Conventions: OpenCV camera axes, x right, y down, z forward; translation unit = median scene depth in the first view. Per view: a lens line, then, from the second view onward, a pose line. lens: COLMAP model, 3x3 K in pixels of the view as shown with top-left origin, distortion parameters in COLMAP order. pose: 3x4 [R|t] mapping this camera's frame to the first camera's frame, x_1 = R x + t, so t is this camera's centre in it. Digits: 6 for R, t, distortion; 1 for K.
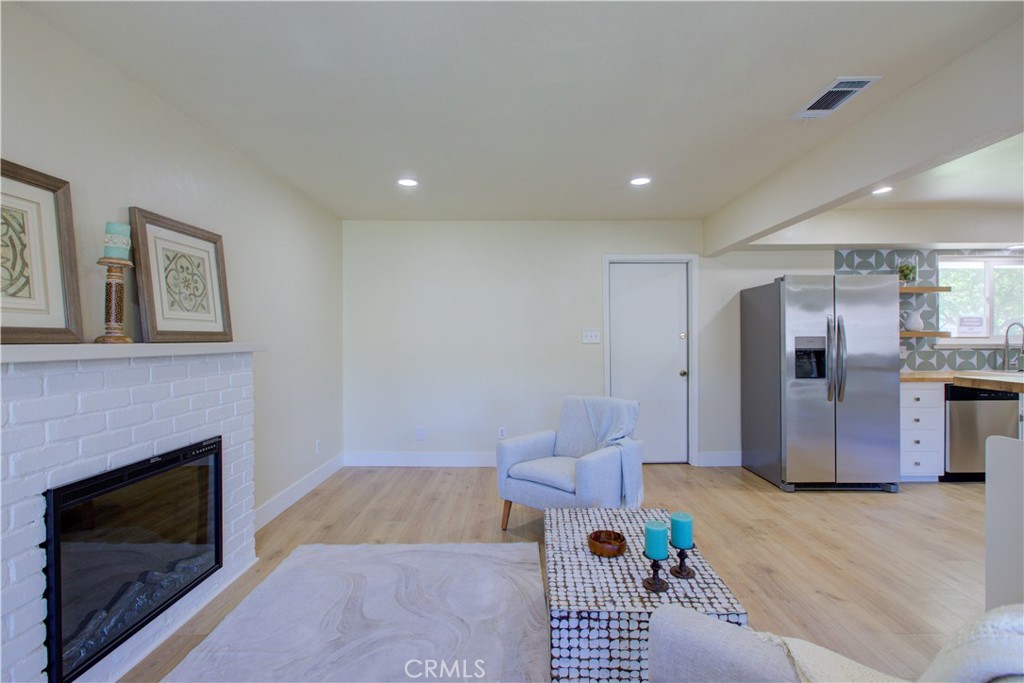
lens RADIAL K [[473.1, 0, 506.3], [0, 473.1, 342.1], [0, 0, 1]] dist [-0.009543, 0.003378]
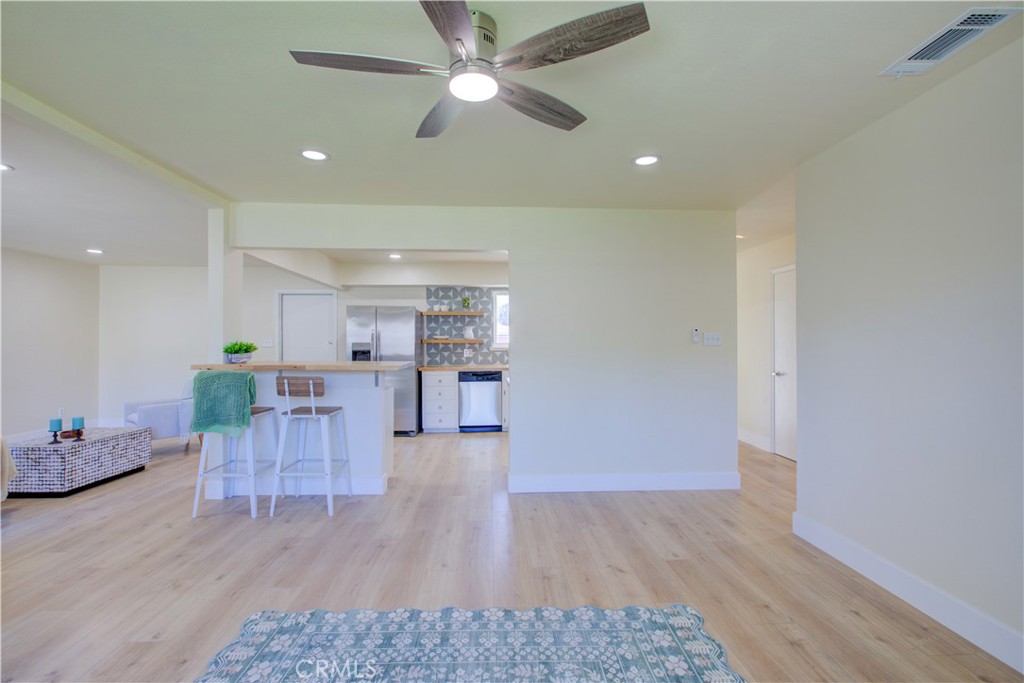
lens RADIAL K [[473.1, 0, 525.1], [0, 473.1, 336.4], [0, 0, 1]] dist [-0.009543, 0.003378]
pose [[0.998430, 0.004159, 0.055854, 1.986271], [-0.003159, 0.999833, -0.017972, -0.012083], [-0.055919, 0.017767, 0.998277, -1.224129]]
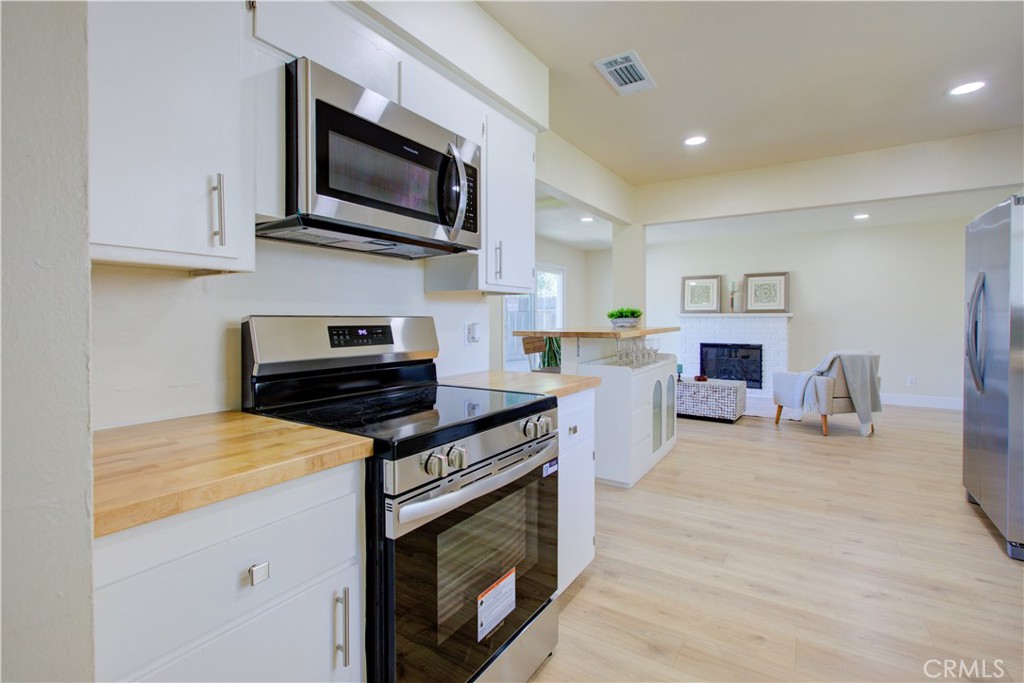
lens RADIAL K [[473.1, 0, 506.0], [0, 473.1, 324.7], [0, 0, 1]] dist [-0.009543, 0.003378]
pose [[-0.544487, 0.019002, -0.838554, 2.989009], [-0.000906, 0.999729, 0.023242, 0.006740], [0.838769, 0.013414, -0.544323, 1.375743]]
